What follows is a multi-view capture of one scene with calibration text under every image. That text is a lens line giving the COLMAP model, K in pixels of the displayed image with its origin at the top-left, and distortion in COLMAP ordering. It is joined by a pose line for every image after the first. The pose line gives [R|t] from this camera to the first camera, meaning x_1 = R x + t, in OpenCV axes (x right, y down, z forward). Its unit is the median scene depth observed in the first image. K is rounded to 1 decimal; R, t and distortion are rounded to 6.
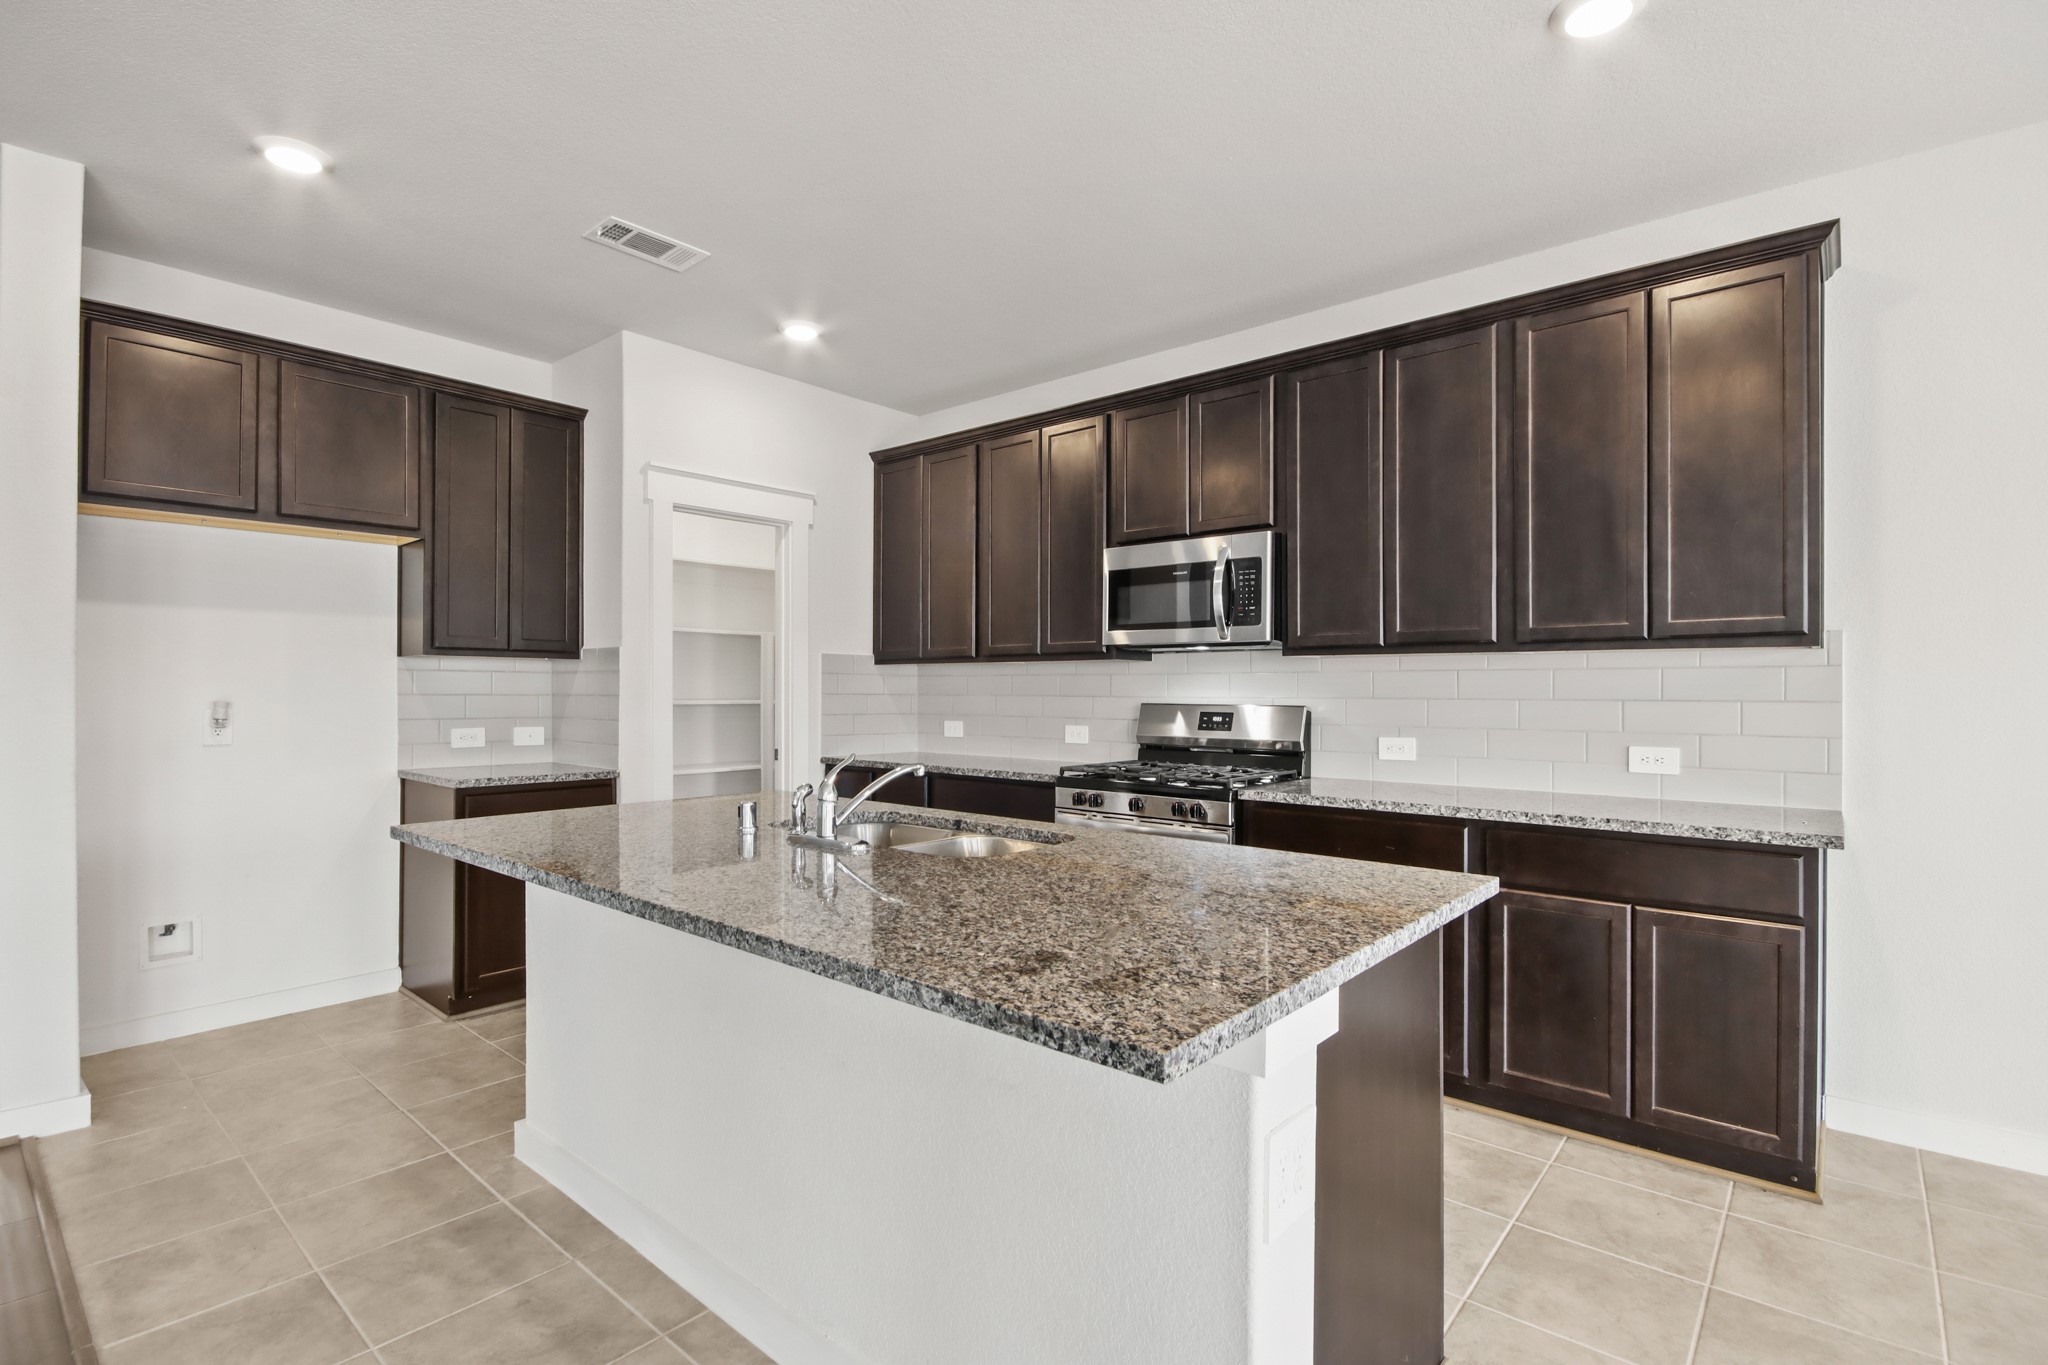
lens RADIAL K [[961.4, 0, 1028.0], [0, 961.4, 684.1], [0, 0, 1]] dist [0.002124, -0.007616]
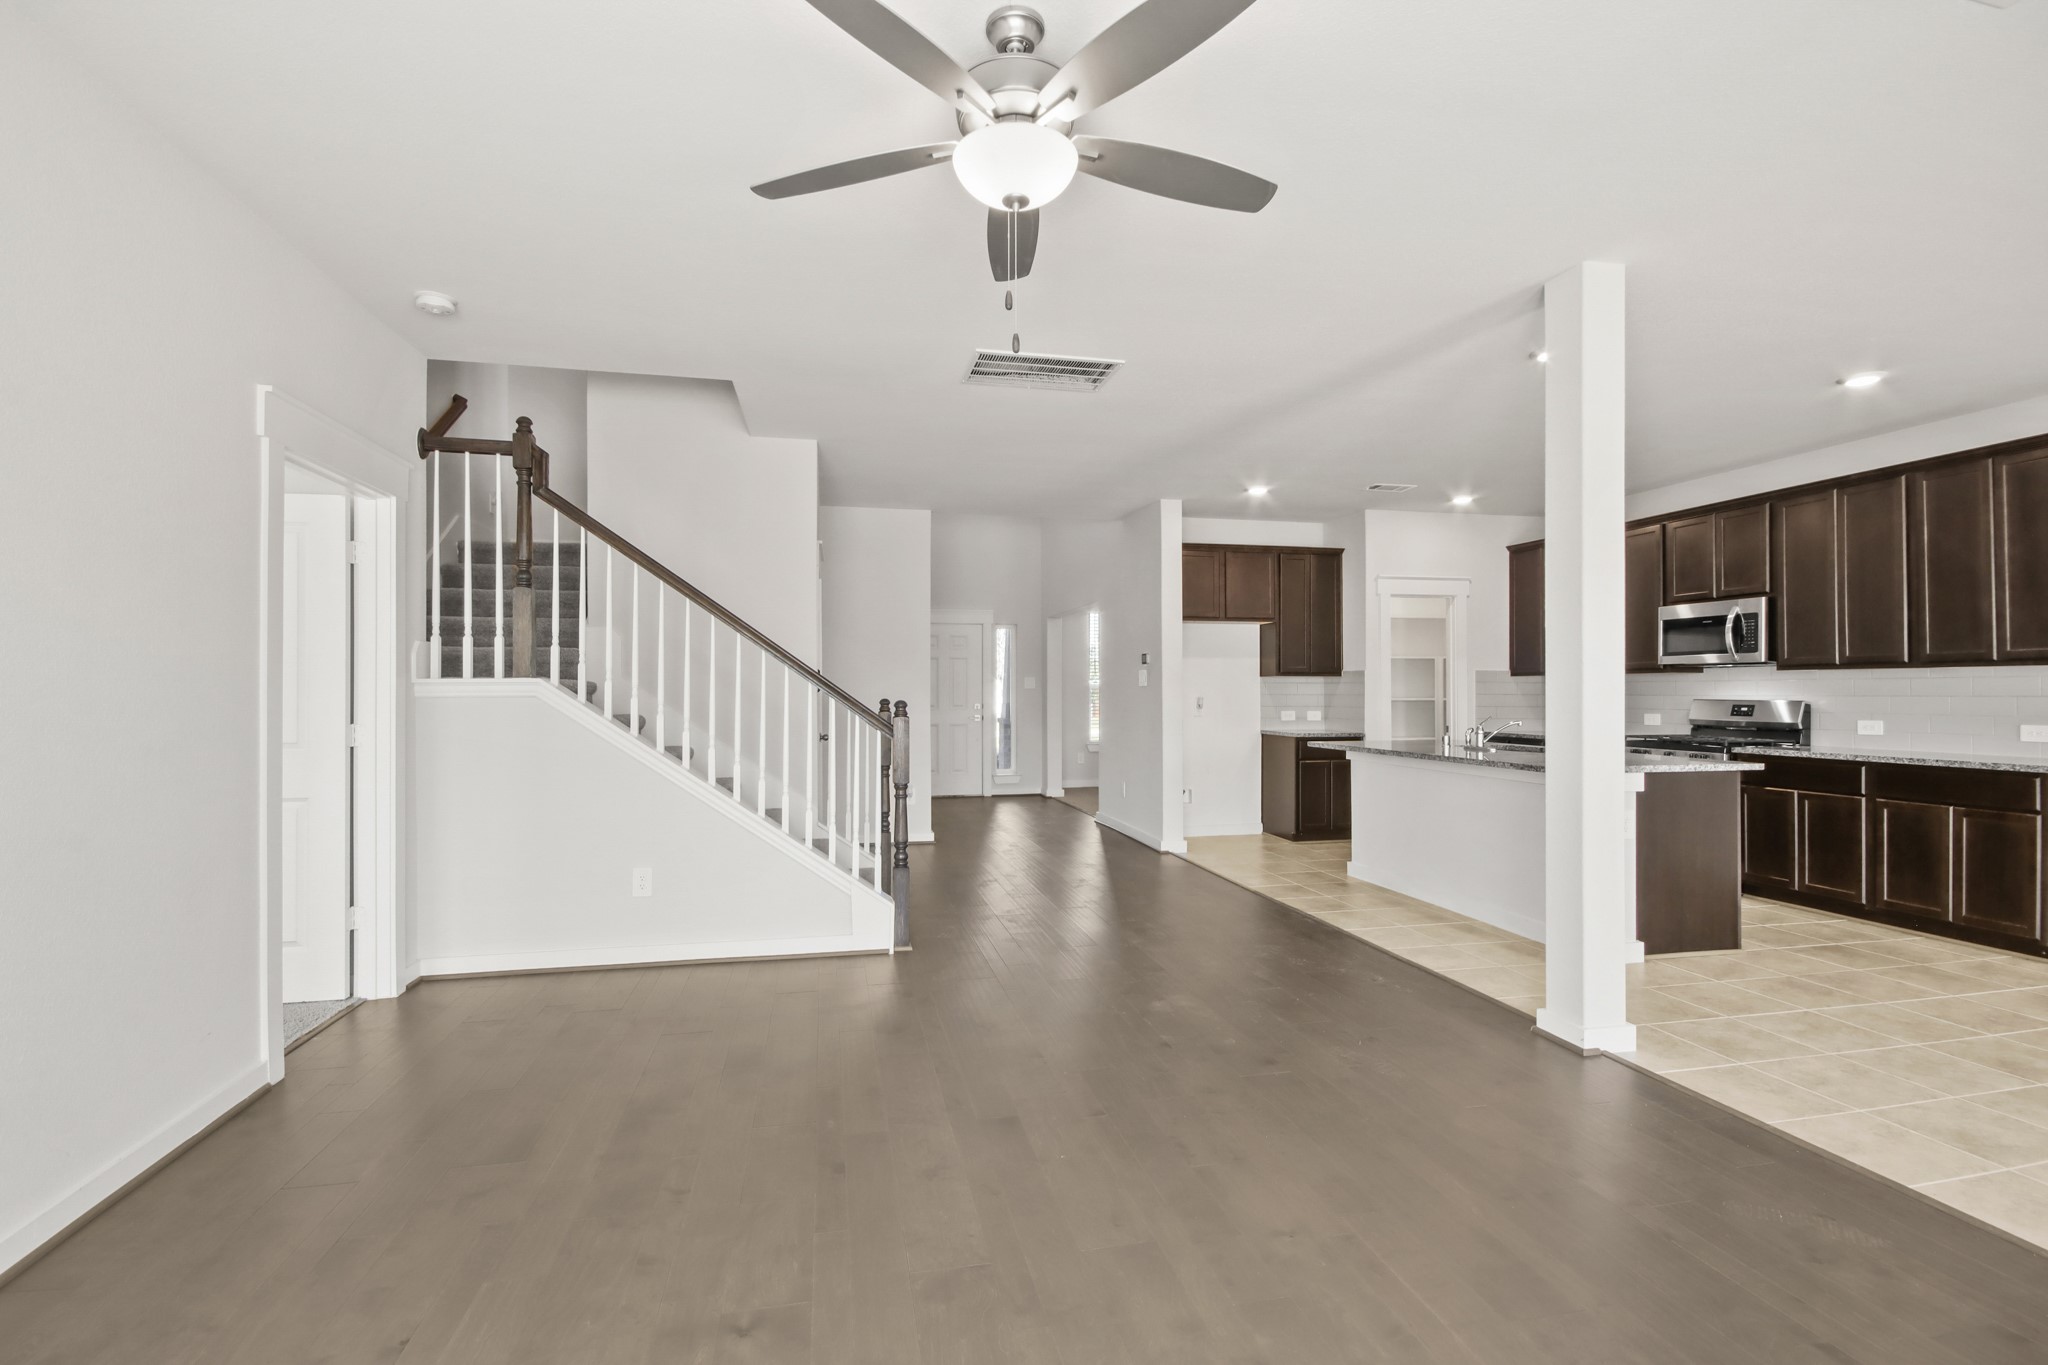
lens RADIAL K [[961.4, 0, 1008.2], [0, 961.4, 685.9], [0, 0, 1]] dist [0.002124, -0.007616]
pose [[0.789488, -0.006905, -0.613728, 0.218561], [0.006412, 0.999975, -0.003002, -0.005524], [0.613733, -0.001565, 0.789512, -1.056106]]
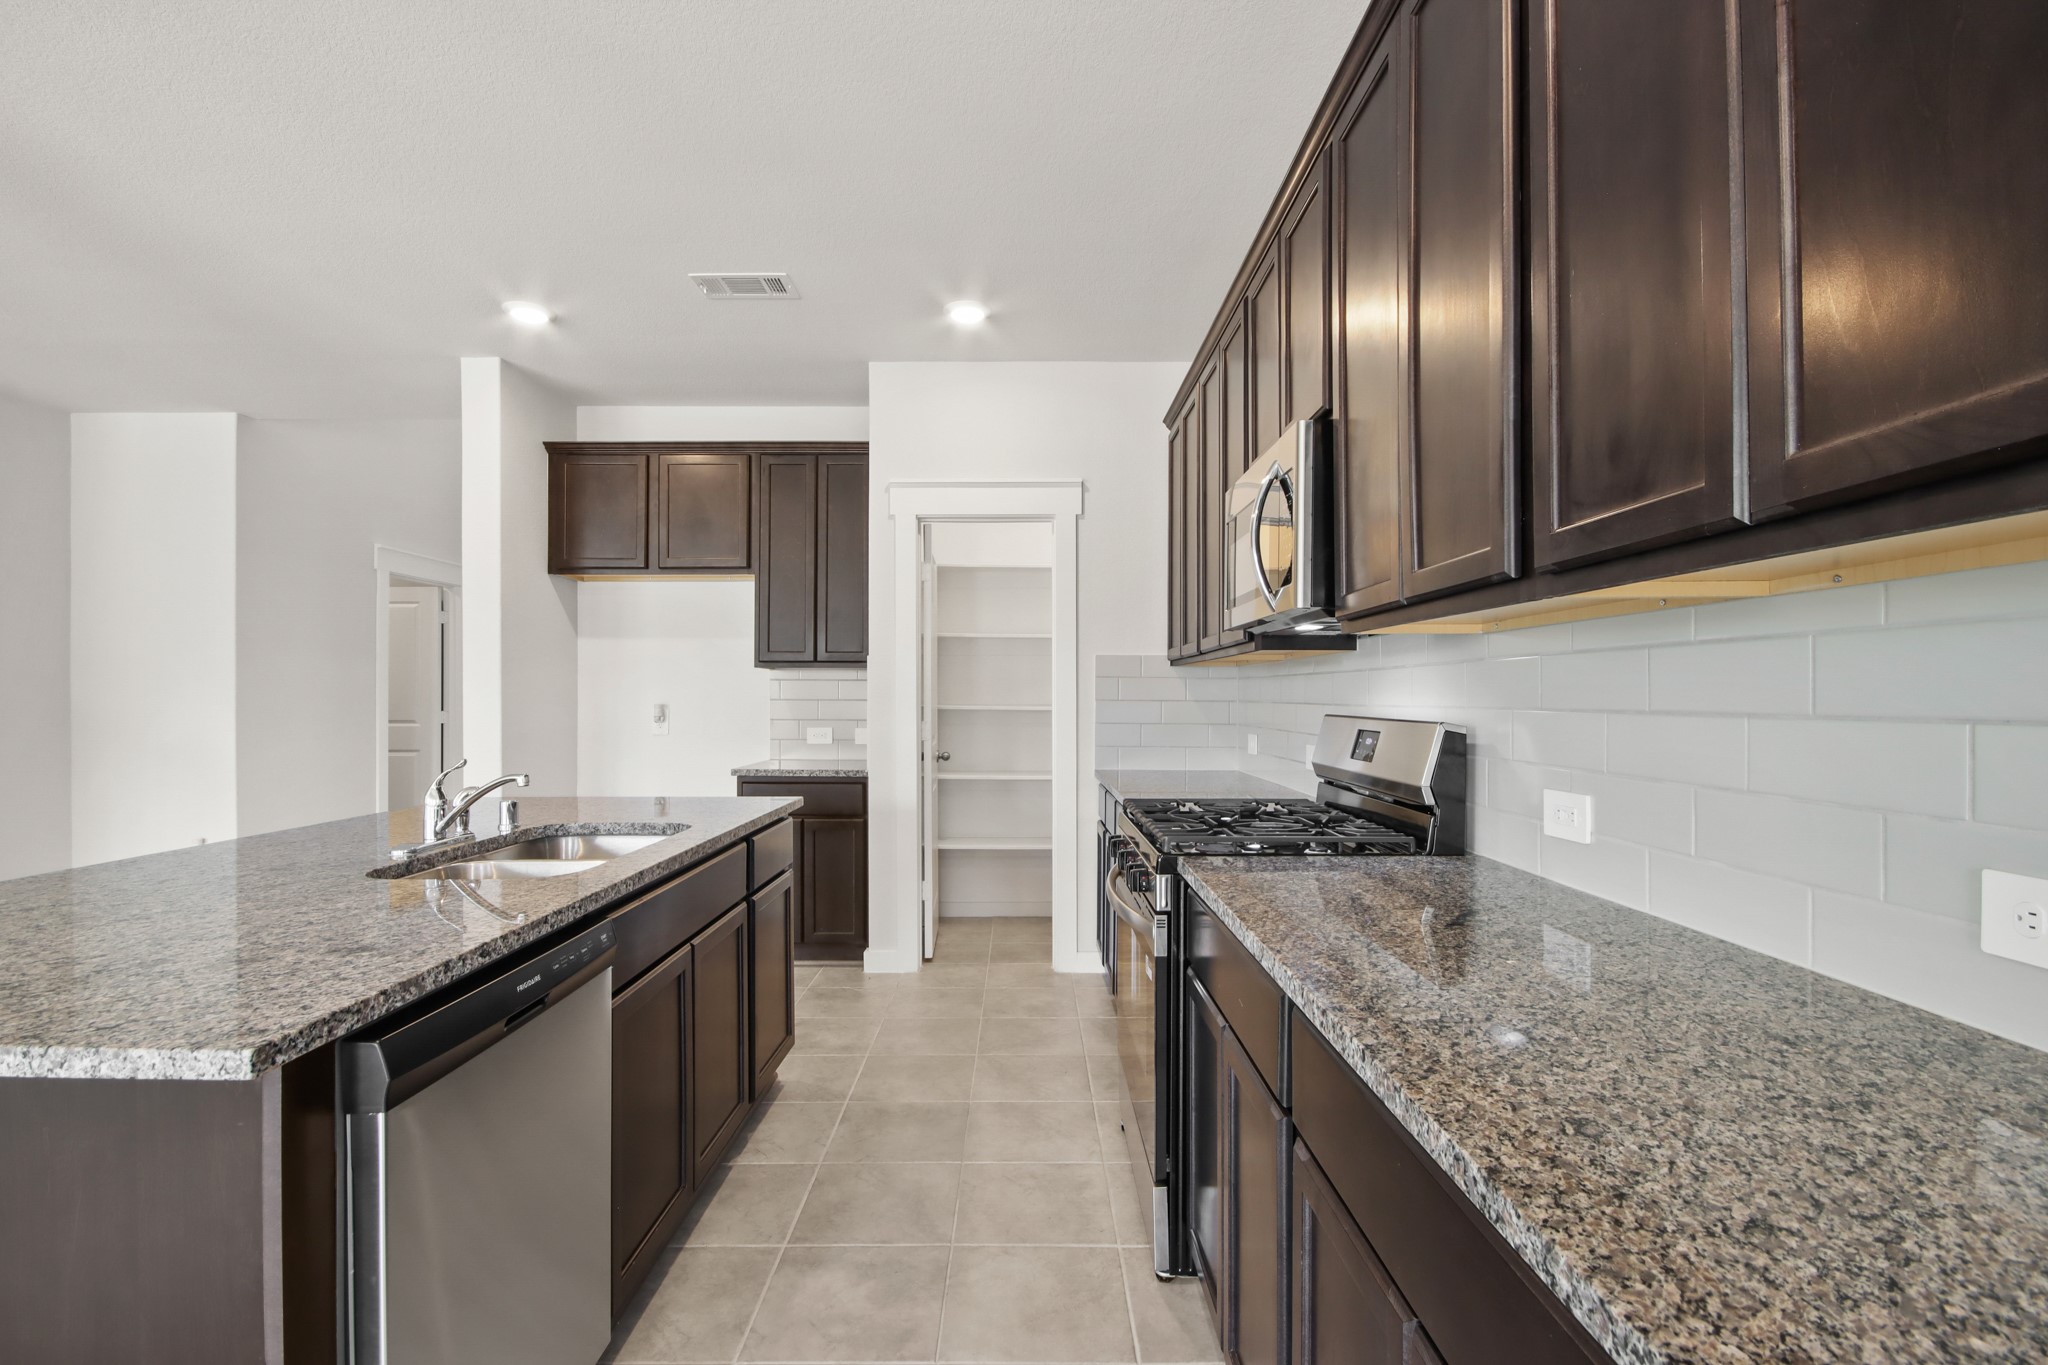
lens RADIAL K [[961.4, 0, 1015.2], [0, 961.4, 689.5], [0, 0, 1]] dist [0.002124, -0.007616]
pose [[0.640583, -0.007110, -0.767856, 0.538540], [0.006029, 0.999973, -0.004230, 0.005360], [0.767865, -0.001919, 0.640609, 0.455092]]
